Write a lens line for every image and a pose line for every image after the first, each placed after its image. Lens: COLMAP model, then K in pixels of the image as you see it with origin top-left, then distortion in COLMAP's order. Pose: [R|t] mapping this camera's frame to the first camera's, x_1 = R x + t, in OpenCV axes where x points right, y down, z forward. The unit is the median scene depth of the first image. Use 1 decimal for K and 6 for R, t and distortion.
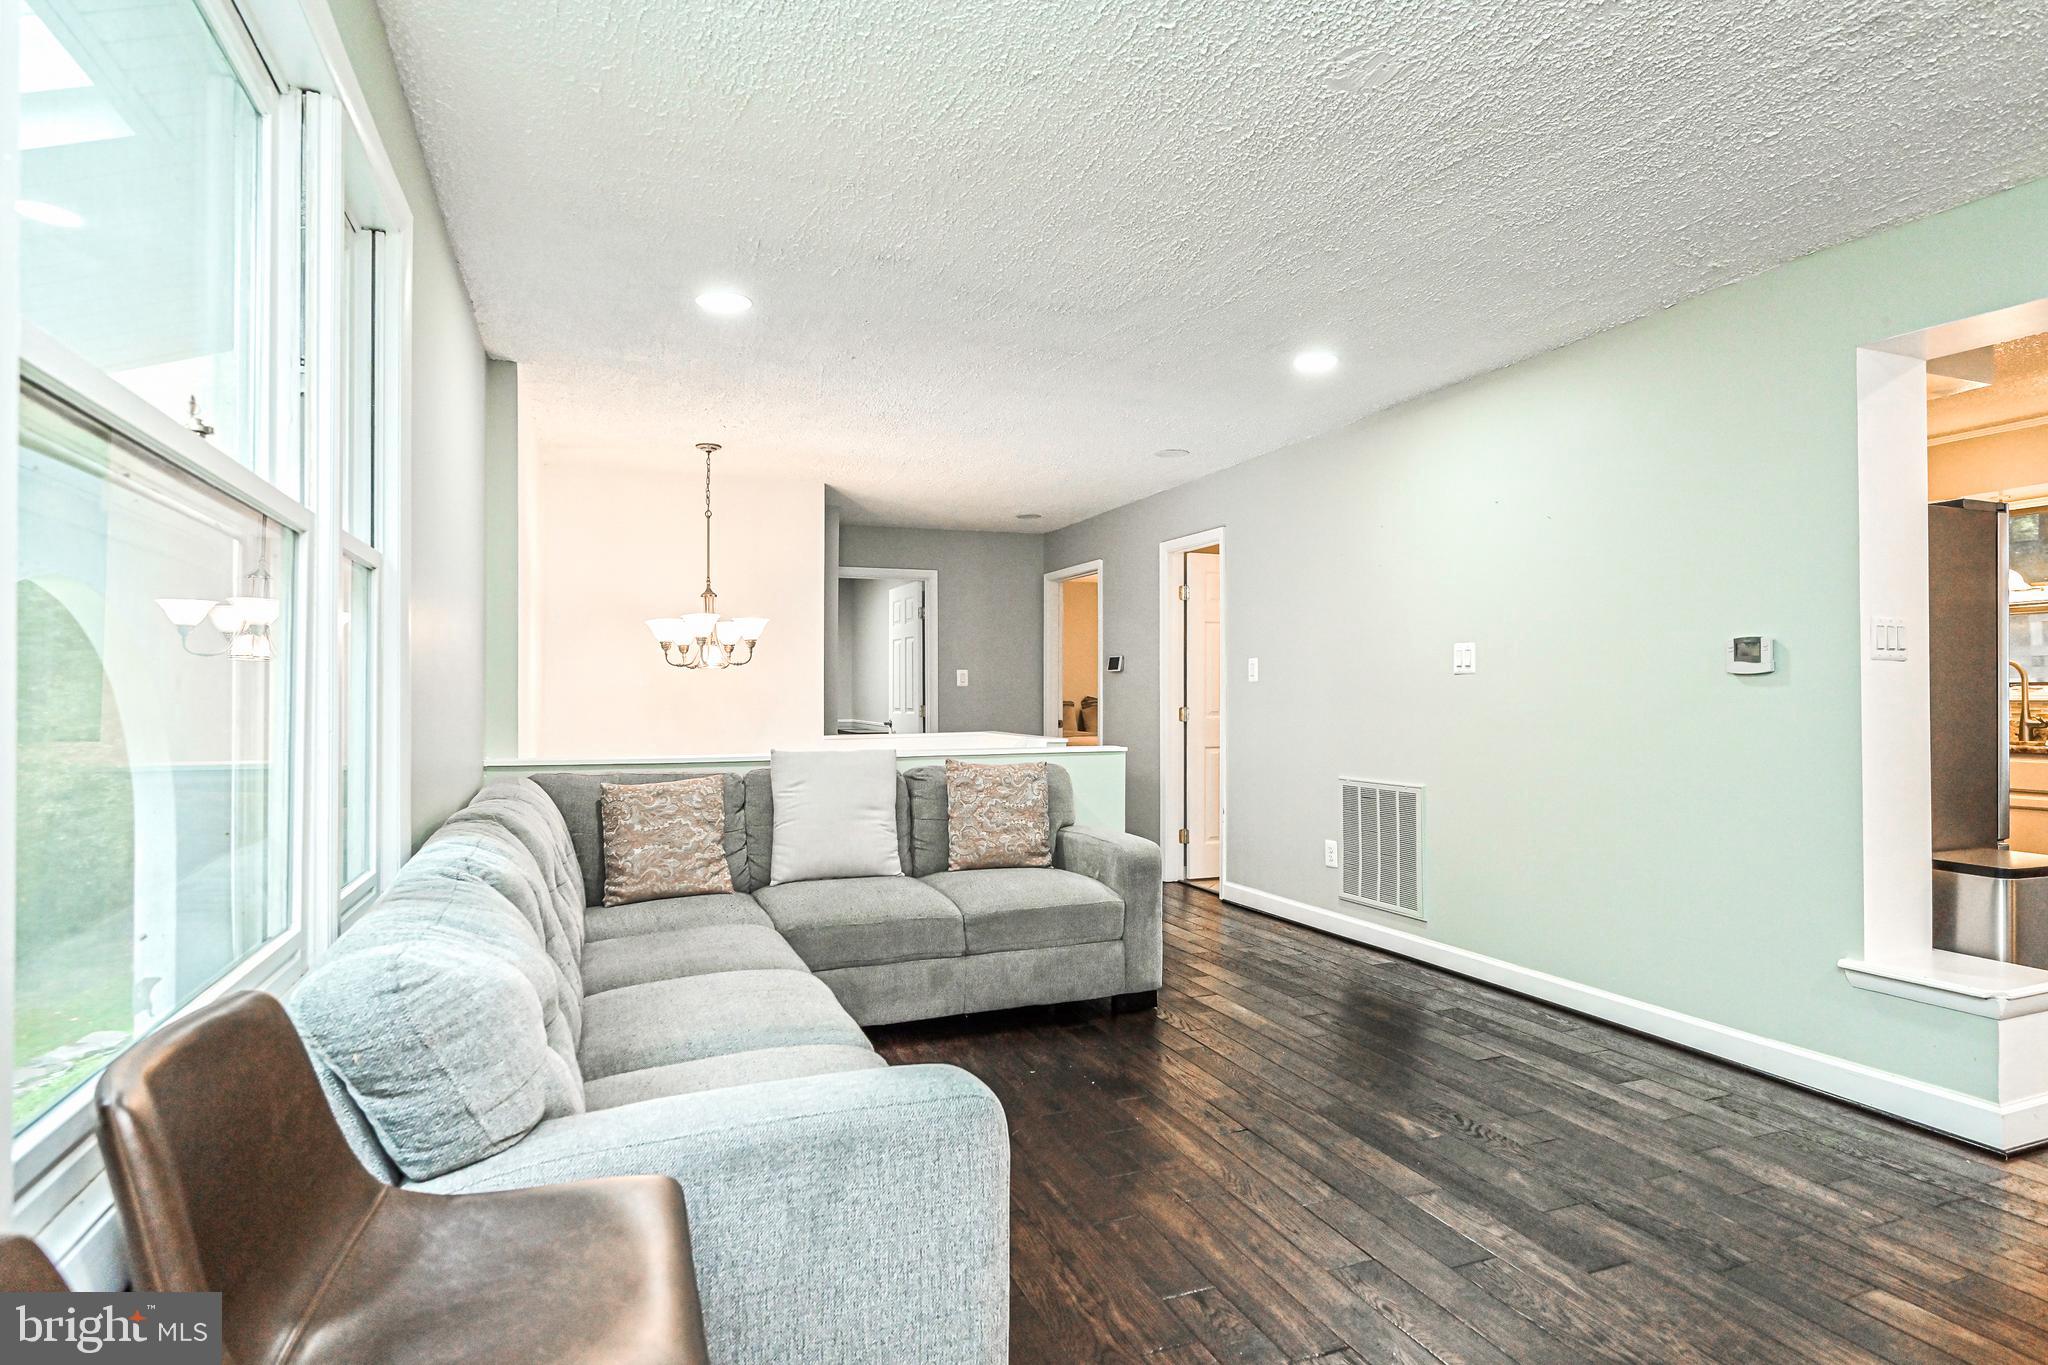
lens RADIAL K [[1092.3, 0, 1016.3], [0, 1092.3, 681.9], [0, 0, 1]] dist [0.001632, 0.000037]
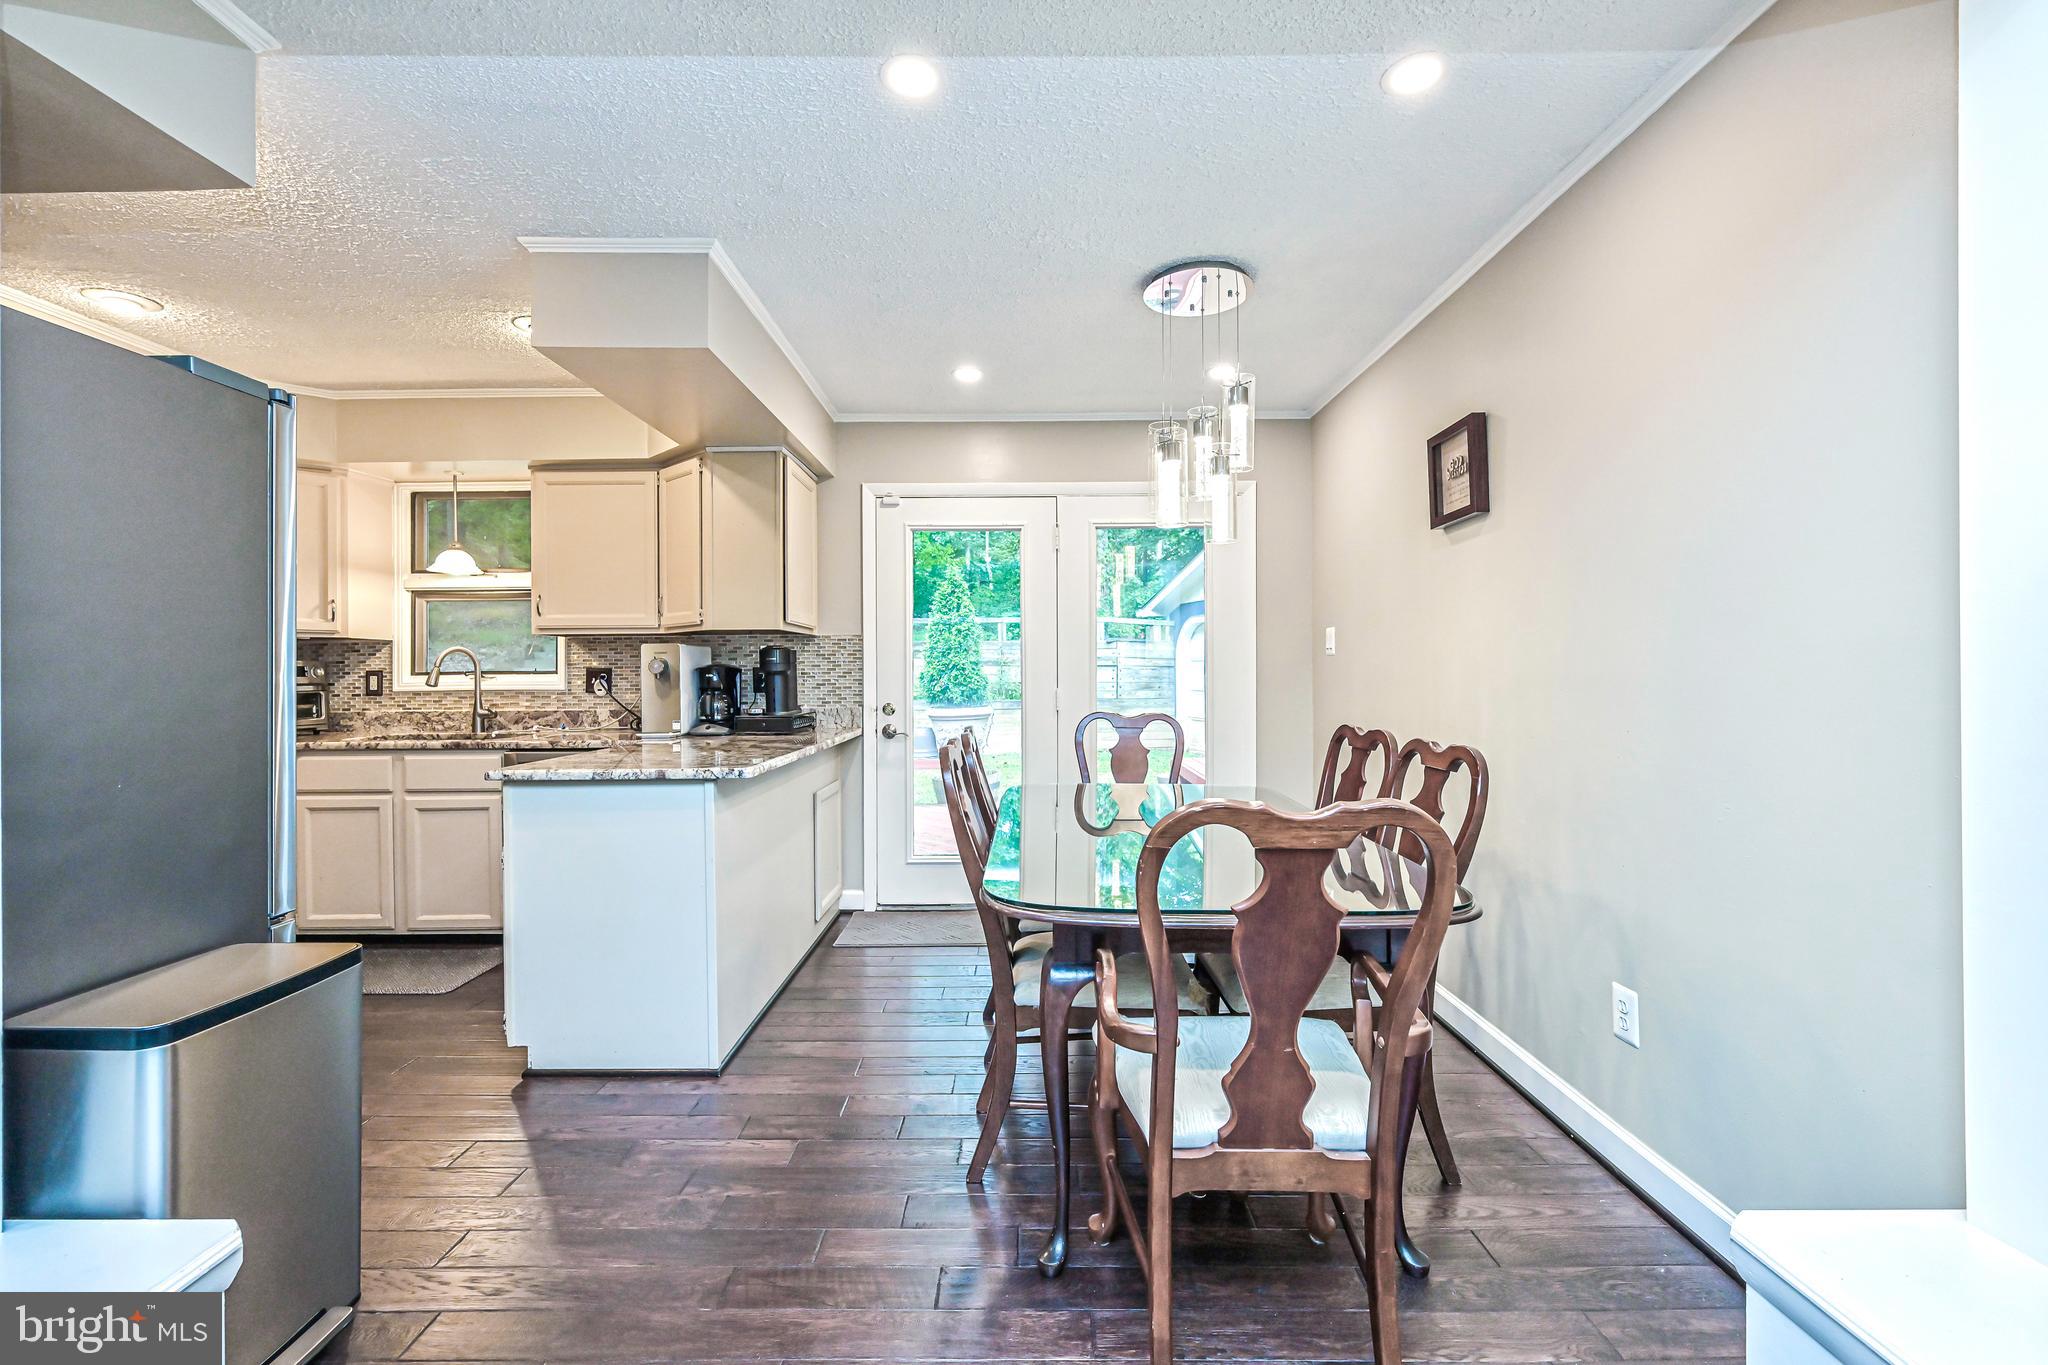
lens RADIAL K [[935.7, 0, 1019.8], [0, 935.7, 679.5], [0, 0, 1]] dist [0.000282, -0.000897]
pose [[0.392319, -0.003052, 0.919824, 0.508740], [-0.006568, 0.999960, 0.006119, -0.000559], [-0.919806, -0.008442, 0.392284, 0.345094]]
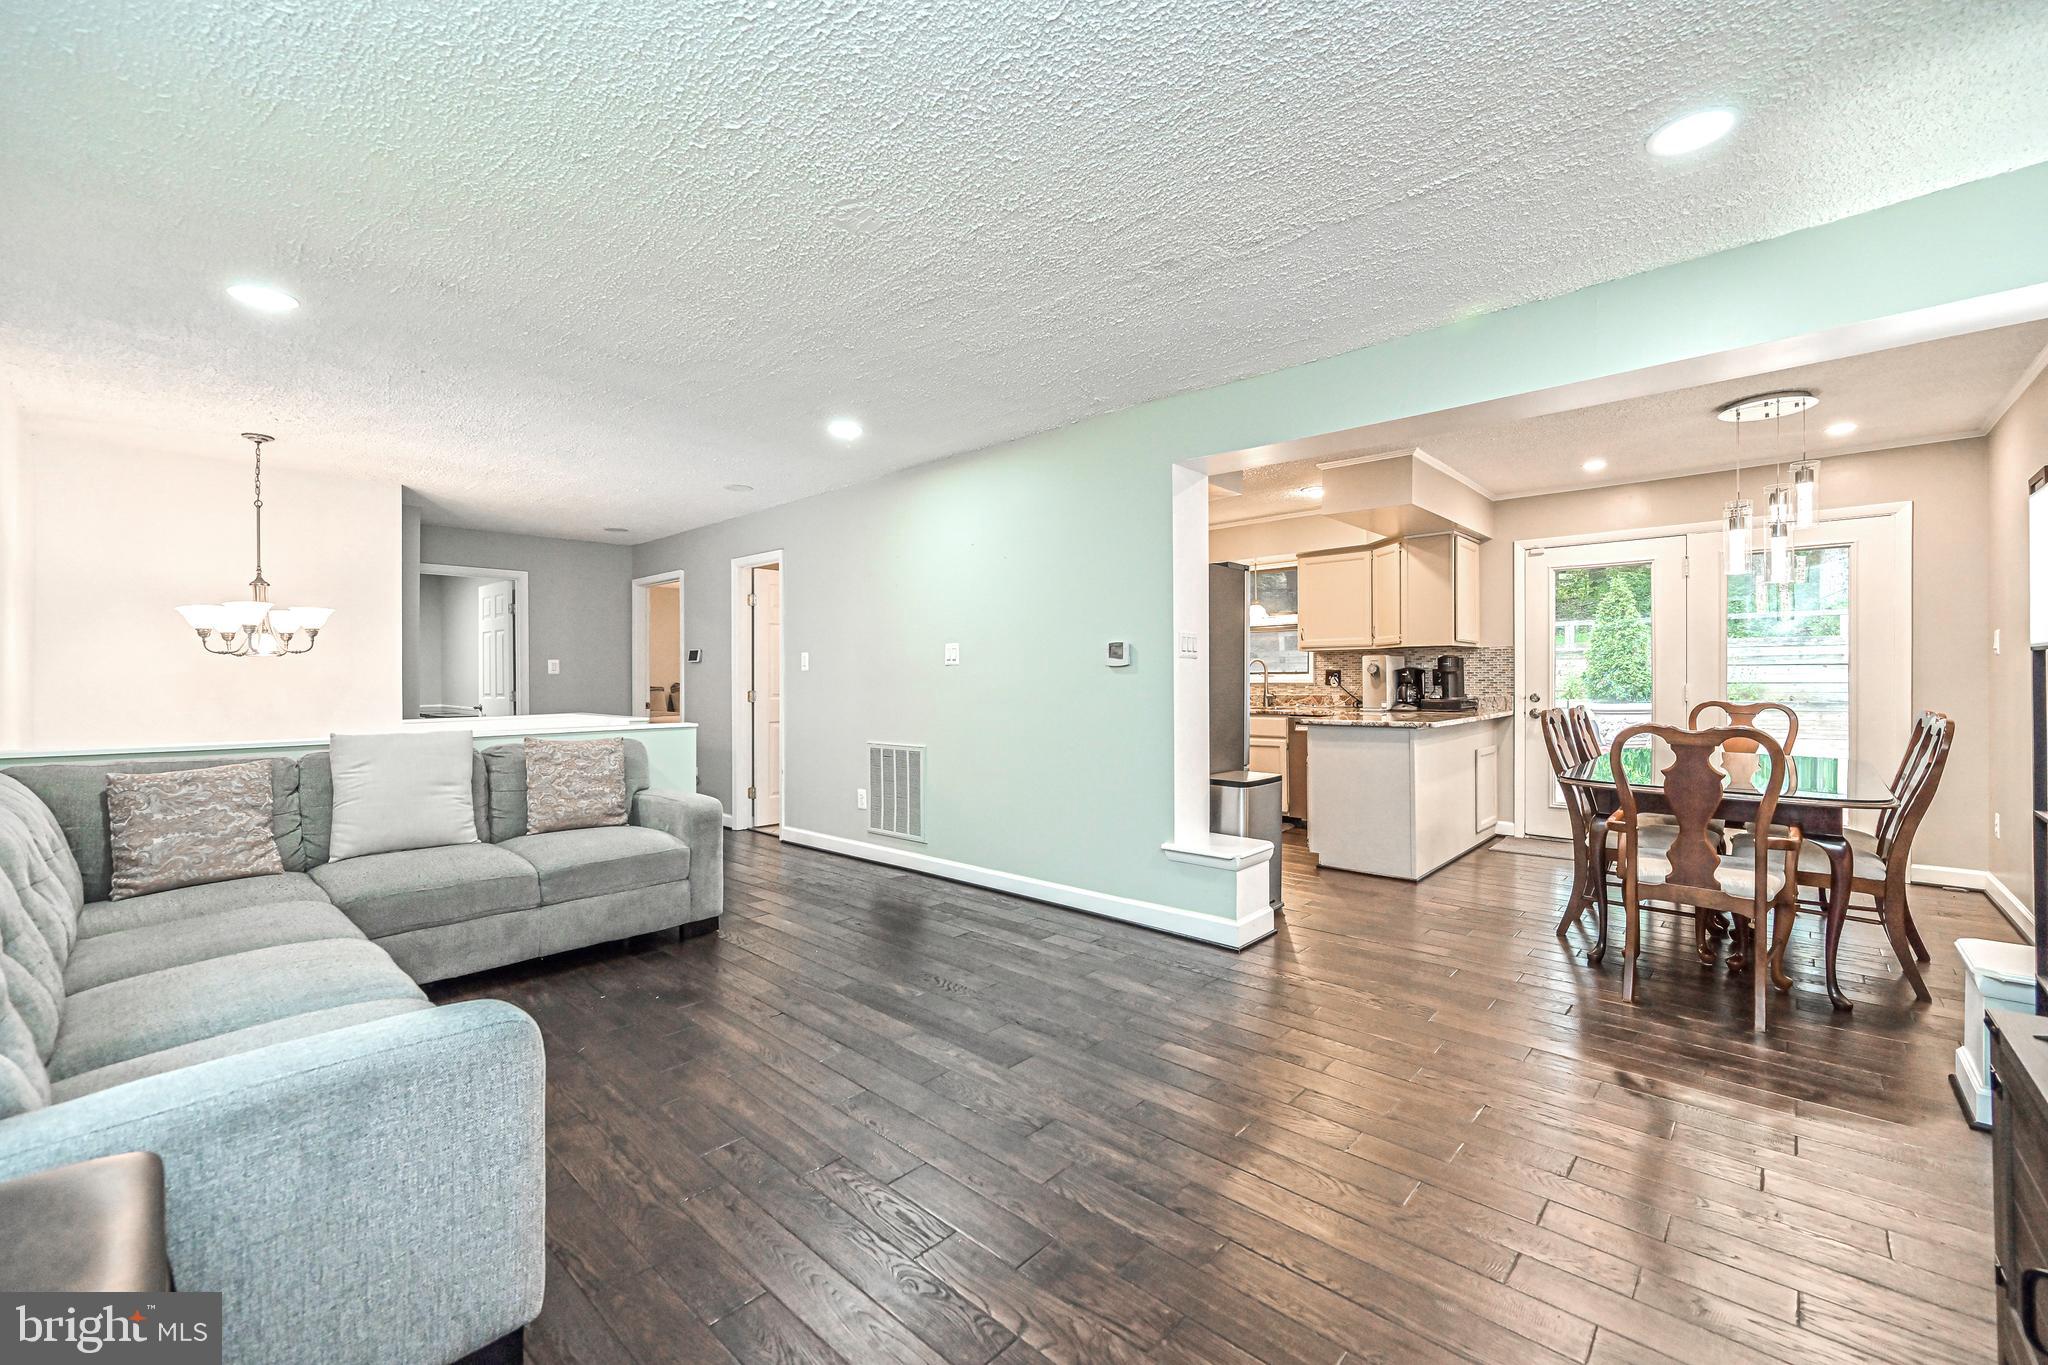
lens RADIAL K [[842.3, 0, 1024.6], [0, 842.3, 681.4], [0, 0, 1]] dist [0.001279, -0.000230]
pose [[0.901547, -0.002871, 0.432672, 0.029783], [-0.002254, 0.999933, 0.011331, 0.001117], [-0.432676, -0.011191, 0.901480, -0.021701]]
